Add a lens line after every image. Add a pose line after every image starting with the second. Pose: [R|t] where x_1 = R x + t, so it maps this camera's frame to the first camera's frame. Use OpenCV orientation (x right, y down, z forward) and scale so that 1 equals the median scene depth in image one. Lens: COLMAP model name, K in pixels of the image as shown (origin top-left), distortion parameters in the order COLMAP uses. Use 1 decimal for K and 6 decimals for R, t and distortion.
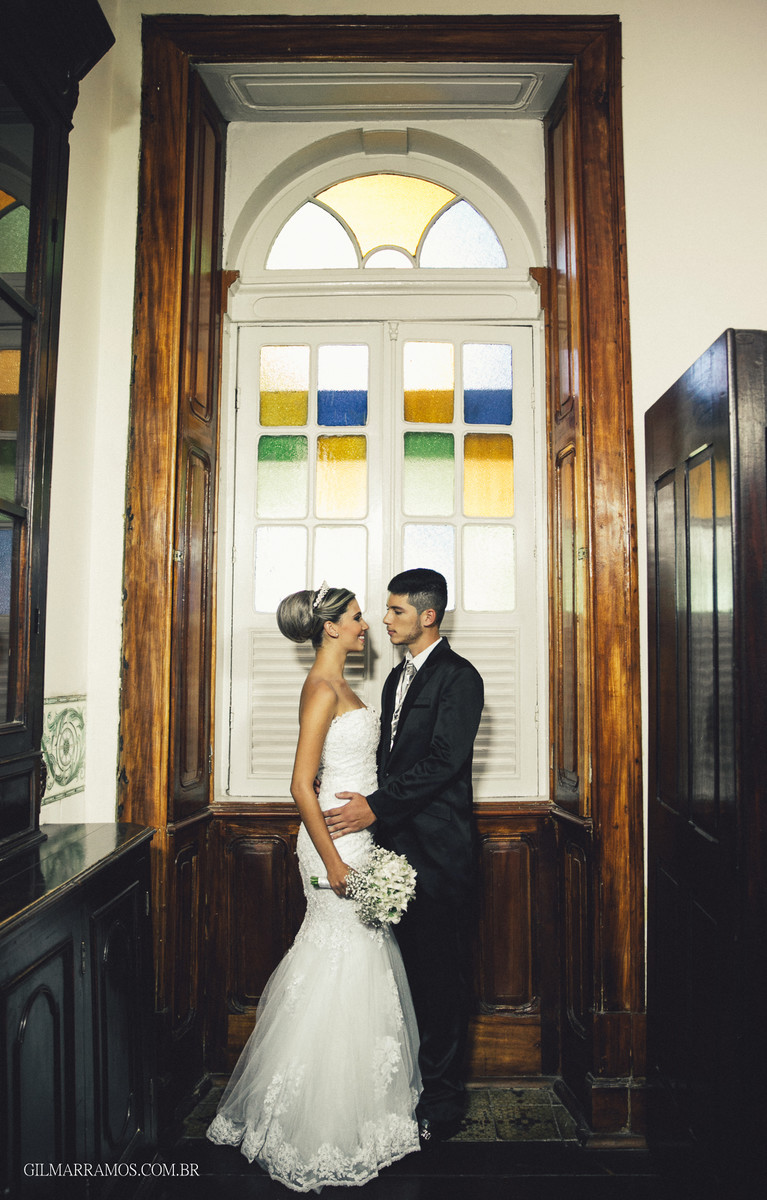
lens RADIAL K [[829.3, 0, 383.5], [0, 829.3, 600.0], [0, 0, 1]] dist [-0.111329, 0.068333]
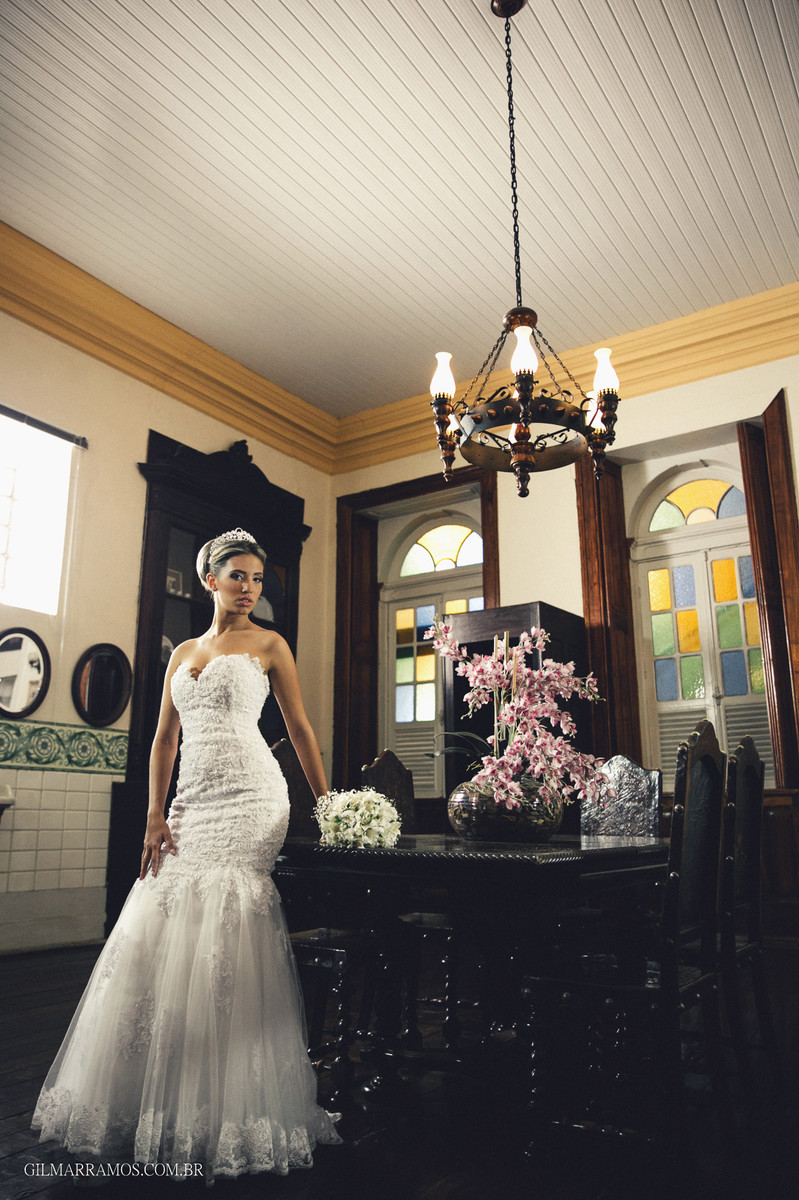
lens RADIAL K [[904.7, 0, 401.2], [0, 904.7, 622.6], [0, 0, 1]] dist [-0.004746, -0.001187]
pose [[0.844971, -0.114220, -0.522473, 1.269412], [0.036990, 0.987070, -0.155965, 0.141157], [0.533531, 0.112460, 0.838270, -1.235204]]
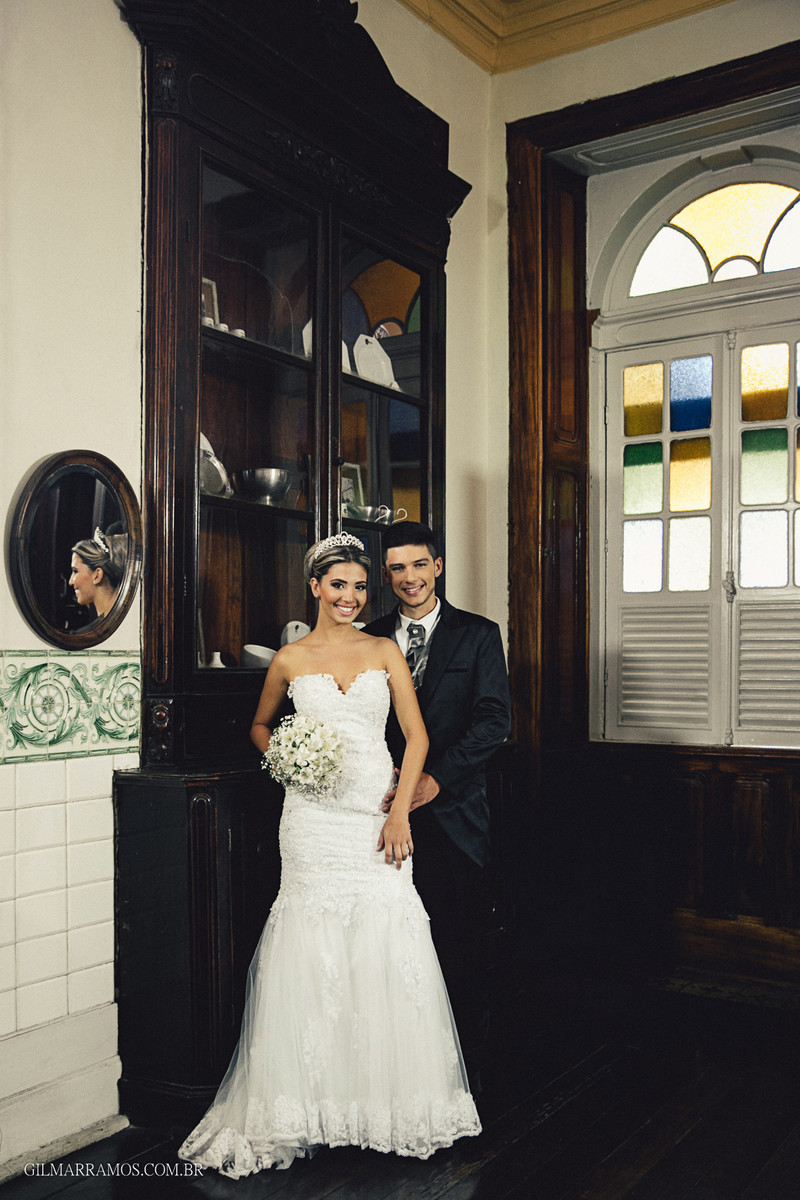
lens RADIAL K [[1249.2, 0, 398.7], [0, 1249.2, 659.6], [0, 0, 1]] dist [0.009658, 0.007690]
pose [[0.842945, 0.000412, -0.537999, 0.560517], [0.037915, 0.997468, 0.060169, -0.009161], [0.536662, -0.071117, 0.840795, -0.743727]]
